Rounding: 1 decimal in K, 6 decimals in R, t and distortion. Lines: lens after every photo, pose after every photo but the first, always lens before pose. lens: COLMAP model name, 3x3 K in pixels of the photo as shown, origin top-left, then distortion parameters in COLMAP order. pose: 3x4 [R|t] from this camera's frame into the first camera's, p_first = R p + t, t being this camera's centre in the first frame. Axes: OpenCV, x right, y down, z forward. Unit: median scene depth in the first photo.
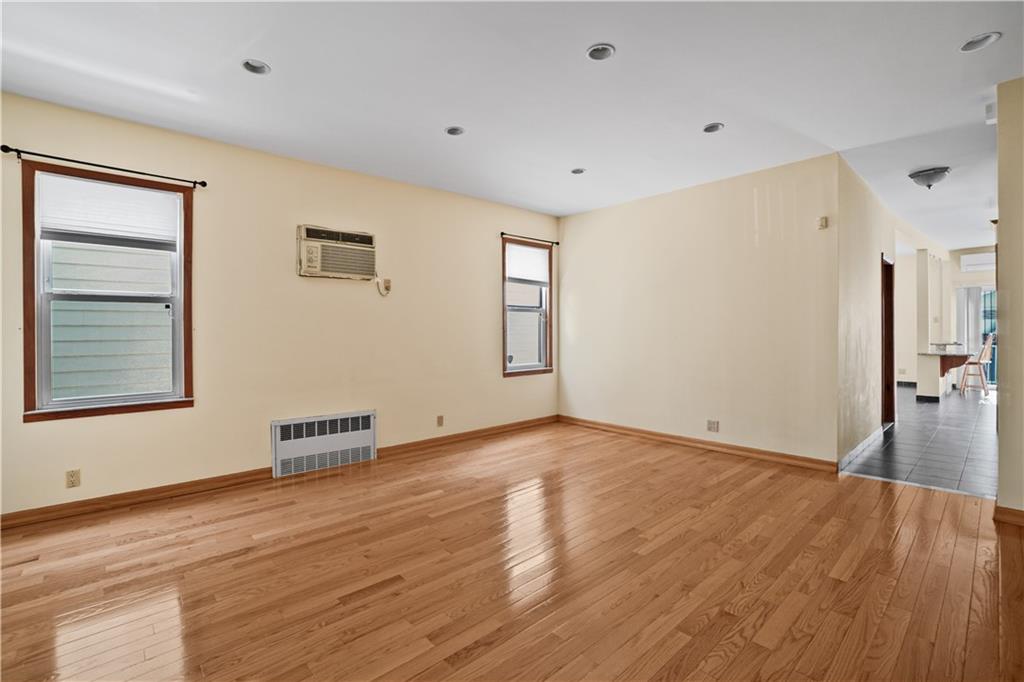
lens RADIAL K [[455.6, 0, 512.3], [0, 455.6, 335.8], [0, 0, 1]] dist [-0.000275, -0.000028]
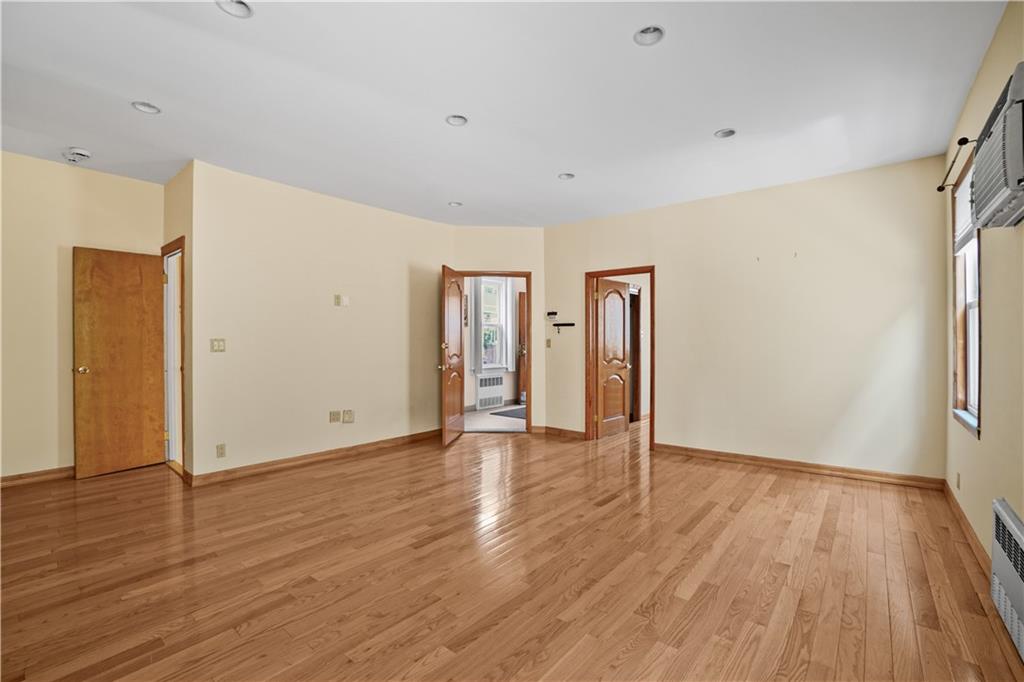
lens RADIAL K [[455.6, 0, 511.7], [0, 455.6, 340.4], [0, 0, 1]] dist [-0.000275, -0.000028]
pose [[-0.988216, 0.005000, -0.152986, 0.234137], [0.004167, 0.999975, 0.005765, -0.021380], [0.153010, 0.005059, -0.988212, 2.179284]]
